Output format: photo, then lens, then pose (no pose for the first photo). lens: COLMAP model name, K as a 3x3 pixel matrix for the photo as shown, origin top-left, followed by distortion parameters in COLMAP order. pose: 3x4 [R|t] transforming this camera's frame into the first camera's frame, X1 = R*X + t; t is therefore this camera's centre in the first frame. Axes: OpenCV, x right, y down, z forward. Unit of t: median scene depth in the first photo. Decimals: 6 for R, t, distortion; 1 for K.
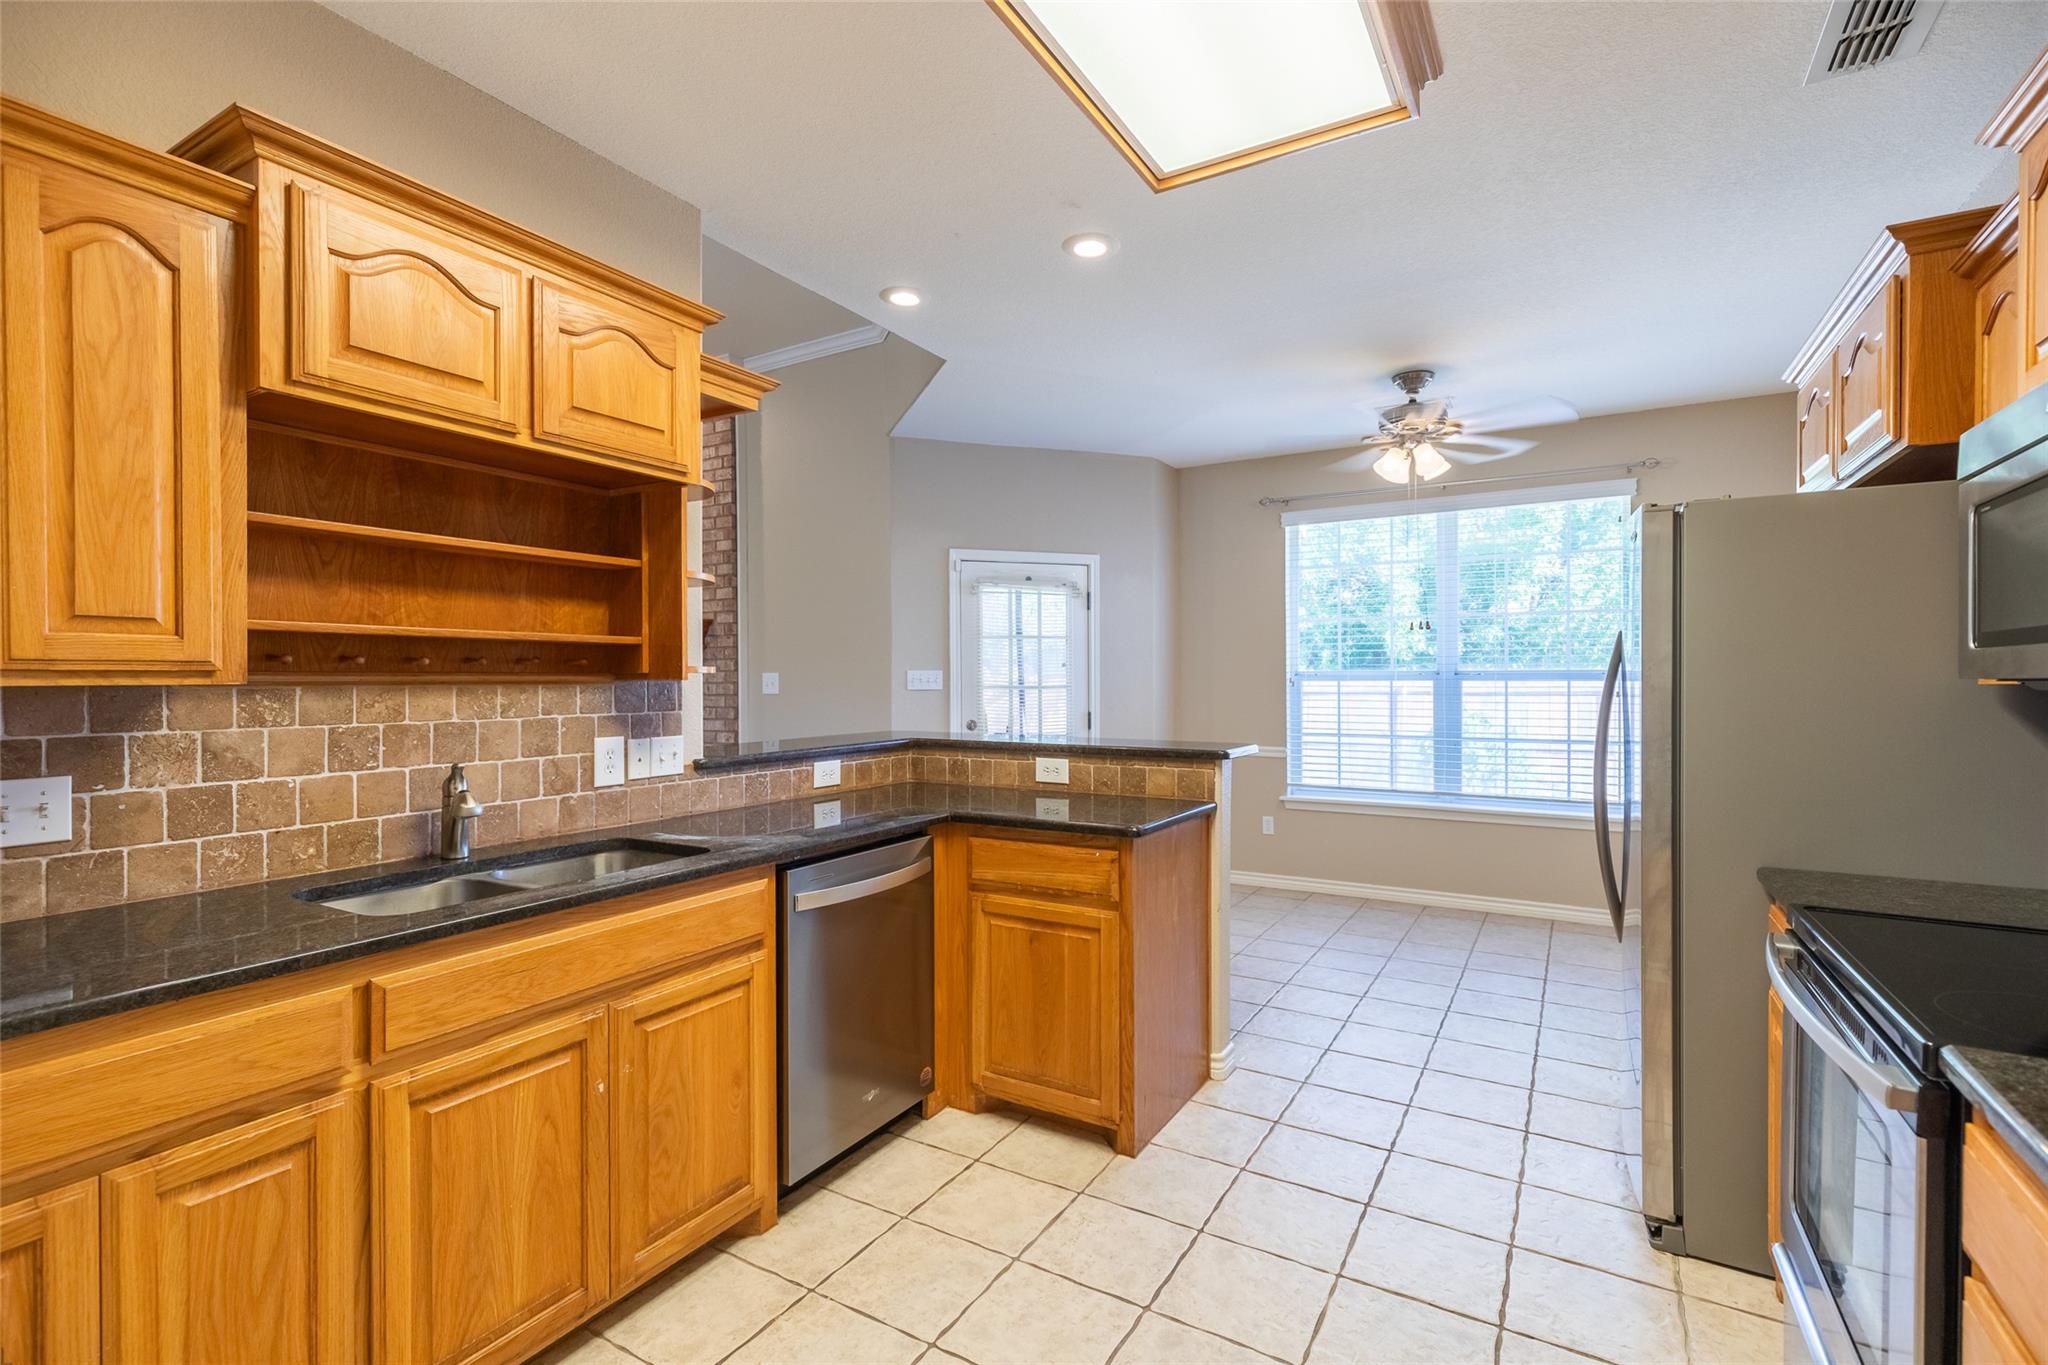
lens RADIAL K [[933.3, 0, 1014.1], [0, 933.3, 689.0], [0, 0, 1]] dist [0.009888, -0.000420]
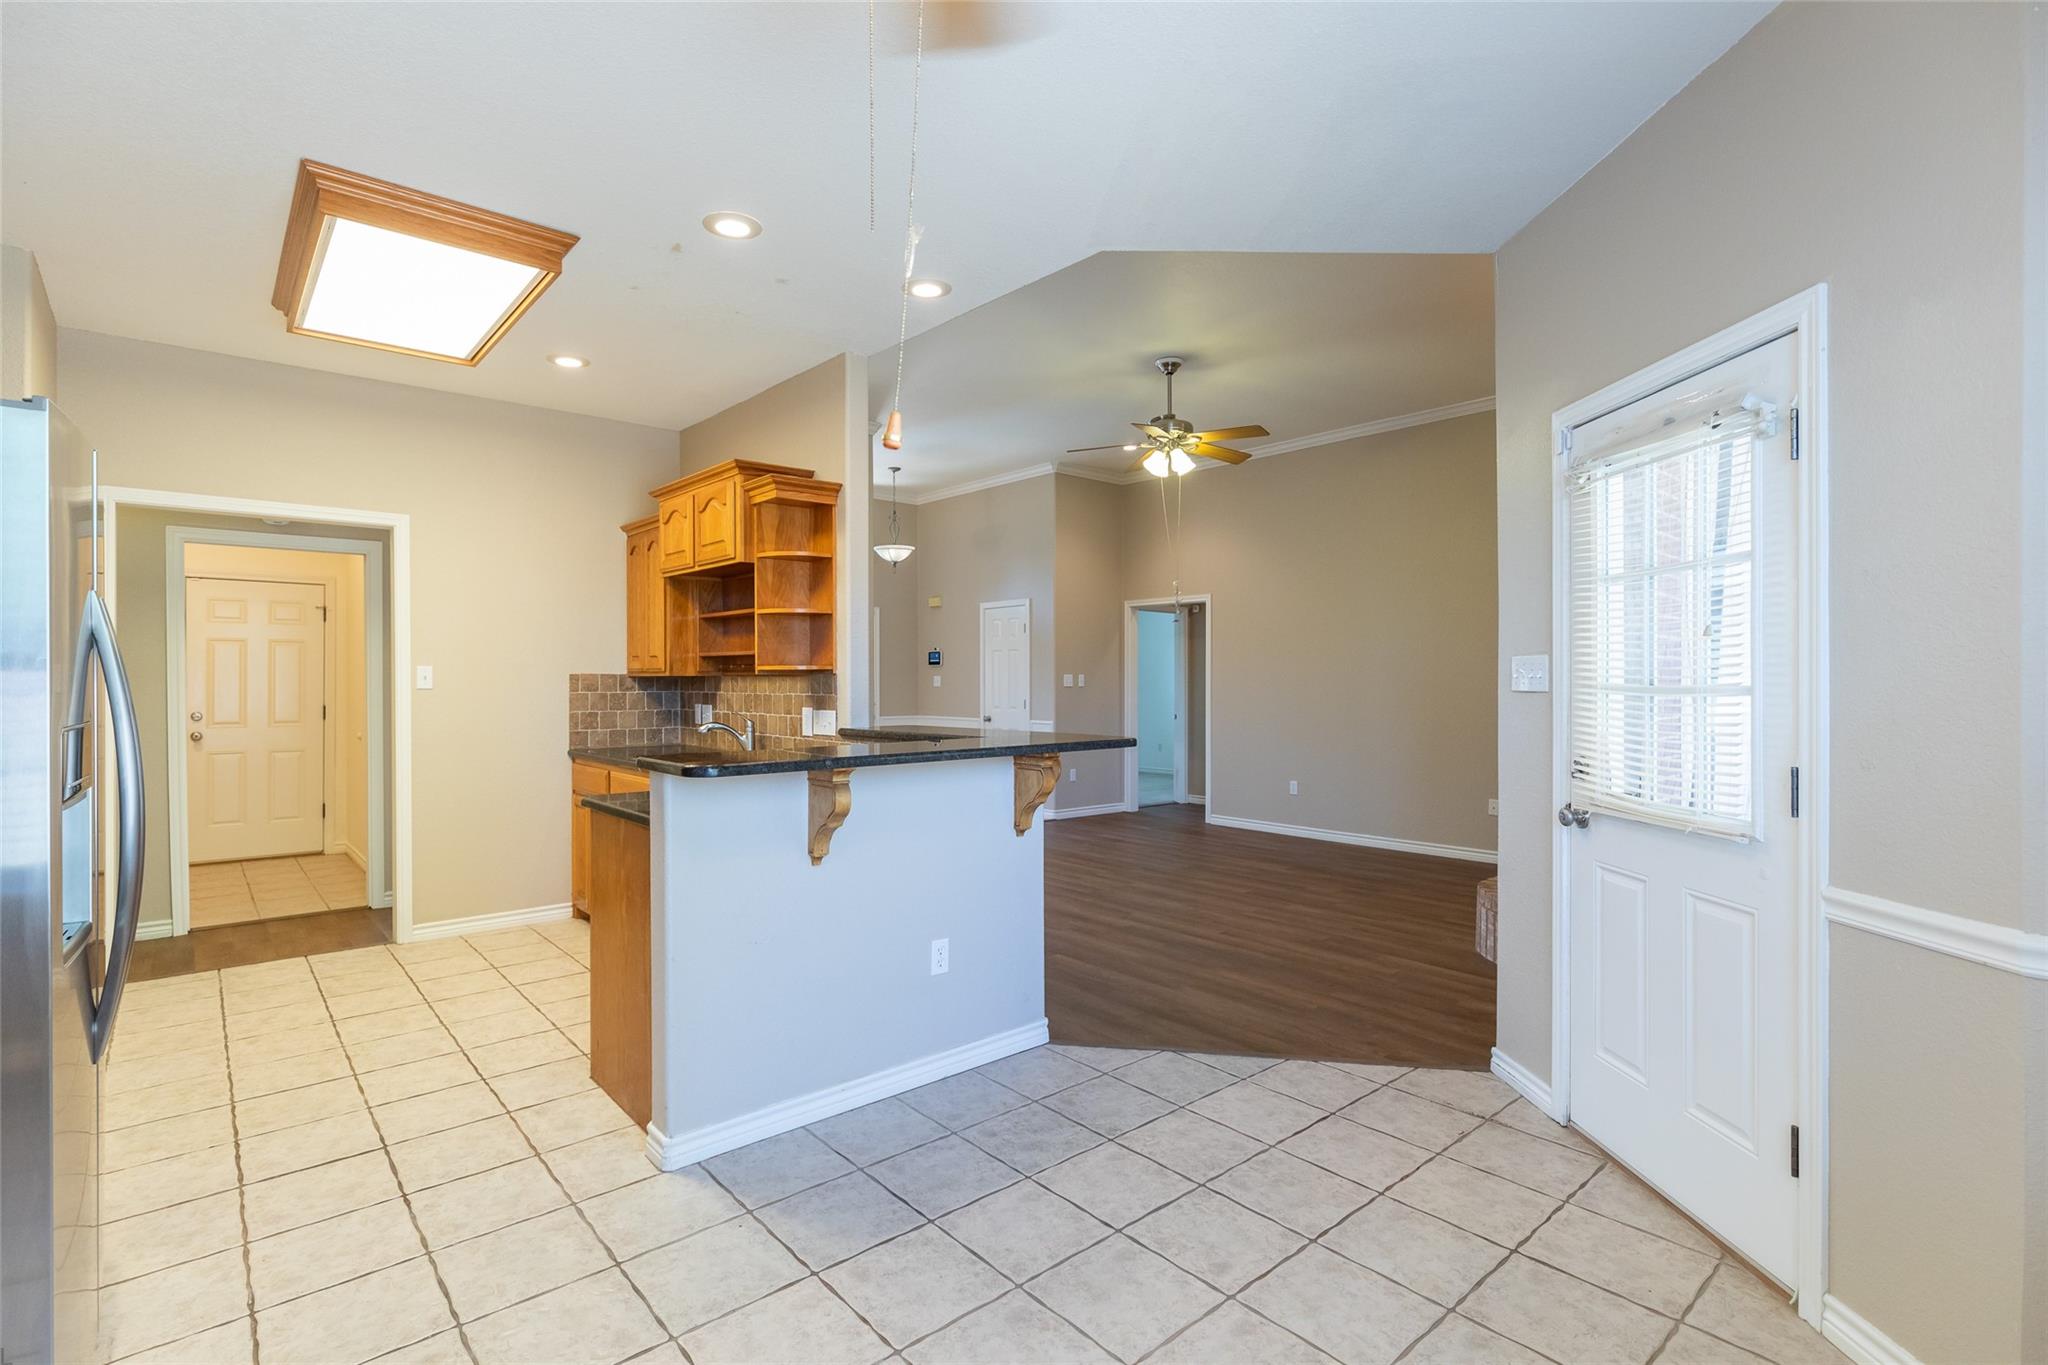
lens RADIAL K [[969.1, 0, 984.7], [0, 969.1, 689.0], [0, 0, 1]] dist [0.000089, 0.001113]
pose [[-0.331809, 0.014343, -0.943237, 1.101908], [-0.008488, 0.999799, 0.018189, -0.017050], [0.943308, 0.014042, -0.331621, 1.849896]]
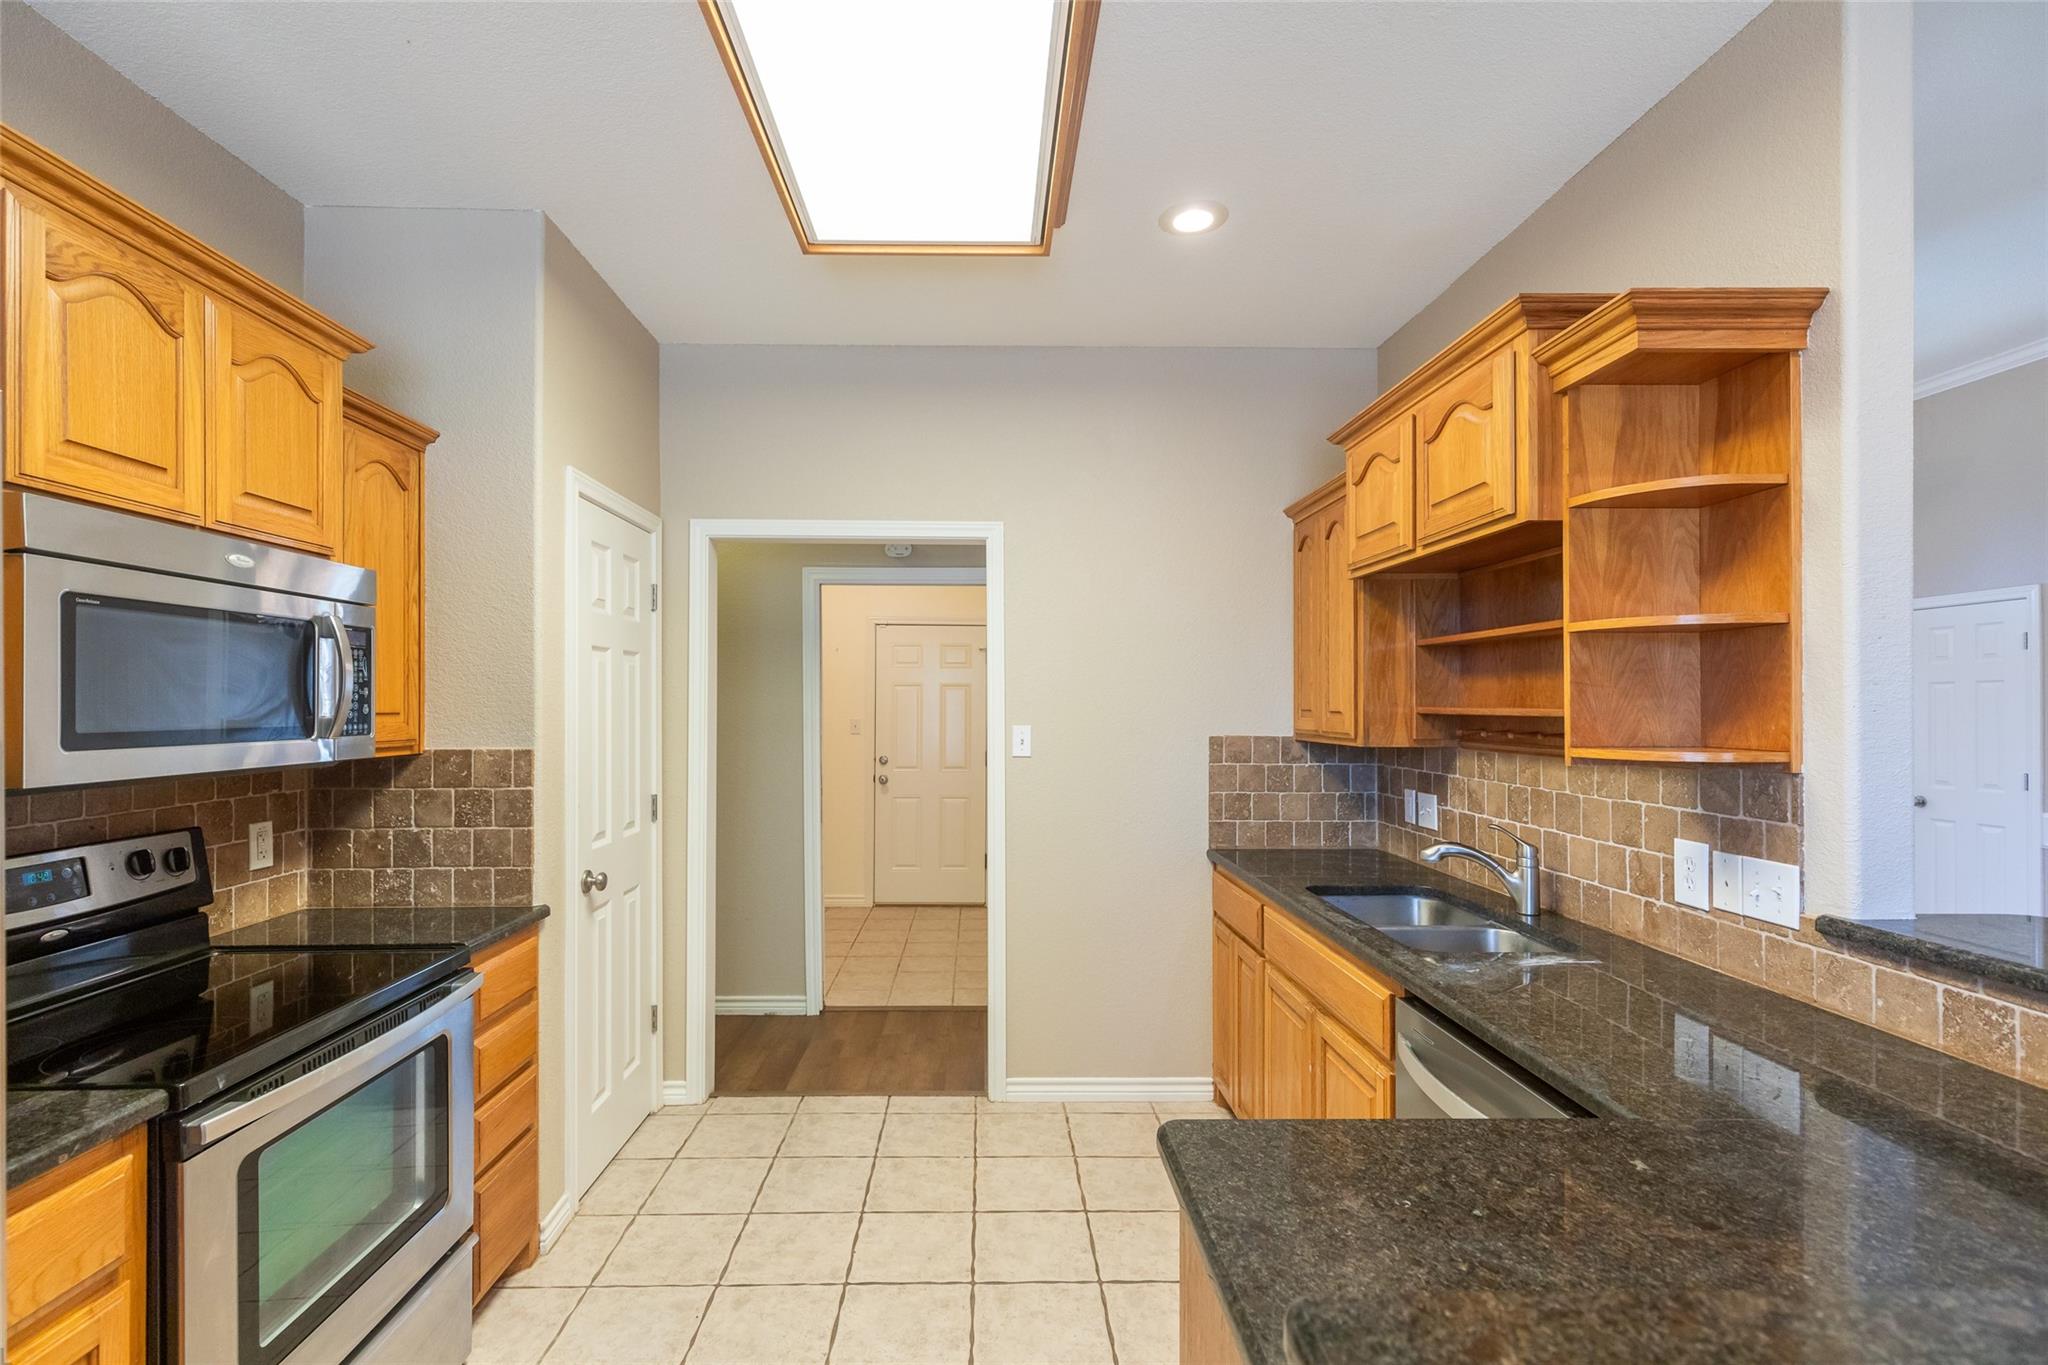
lens RADIAL K [[933.3, 0, 1015.1], [0, 933.3, 688.5], [0, 0, 1]] dist [0.009888, -0.000420]
pose [[-0.836235, -0.007435, -0.548321, 0.421761], [-0.004506, 0.999967, -0.006688, -0.061630], [0.548353, -0.003122, -0.836241, 1.302147]]
